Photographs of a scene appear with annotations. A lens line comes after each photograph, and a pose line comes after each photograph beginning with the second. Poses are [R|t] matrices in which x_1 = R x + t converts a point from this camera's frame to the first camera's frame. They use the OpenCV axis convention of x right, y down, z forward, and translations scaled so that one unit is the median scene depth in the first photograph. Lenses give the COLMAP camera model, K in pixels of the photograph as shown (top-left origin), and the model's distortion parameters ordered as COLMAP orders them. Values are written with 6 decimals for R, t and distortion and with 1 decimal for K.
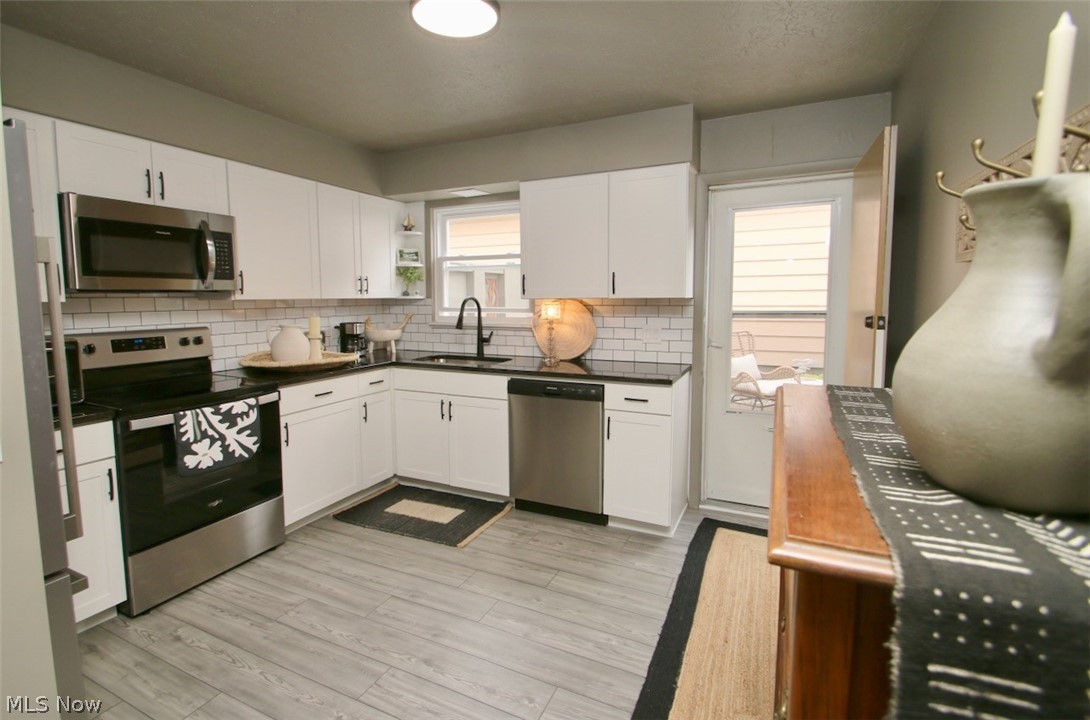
lens RADIAL K [[486.3, 0, 538.5], [0, 486.3, 334.8], [0, 0, 1]] dist [-0.001558, -0.000340]
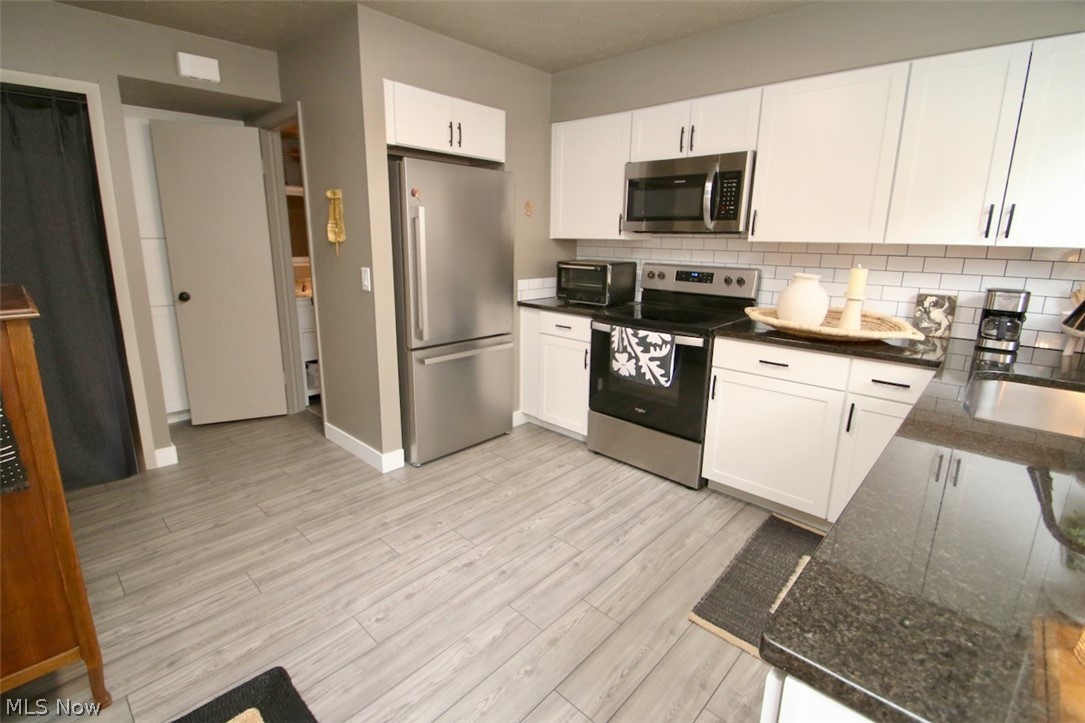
lens RADIAL K [[498.1, 0, 533.8], [0, 498.1, 346.9], [0, 0, 1]] dist [0.013755, -0.018361]
pose [[-0.296218, 0.205937, -0.932655, 0.546440], [-0.090666, 0.966006, 0.242098, -0.084660], [0.950807, 0.156274, -0.267477, 1.064009]]
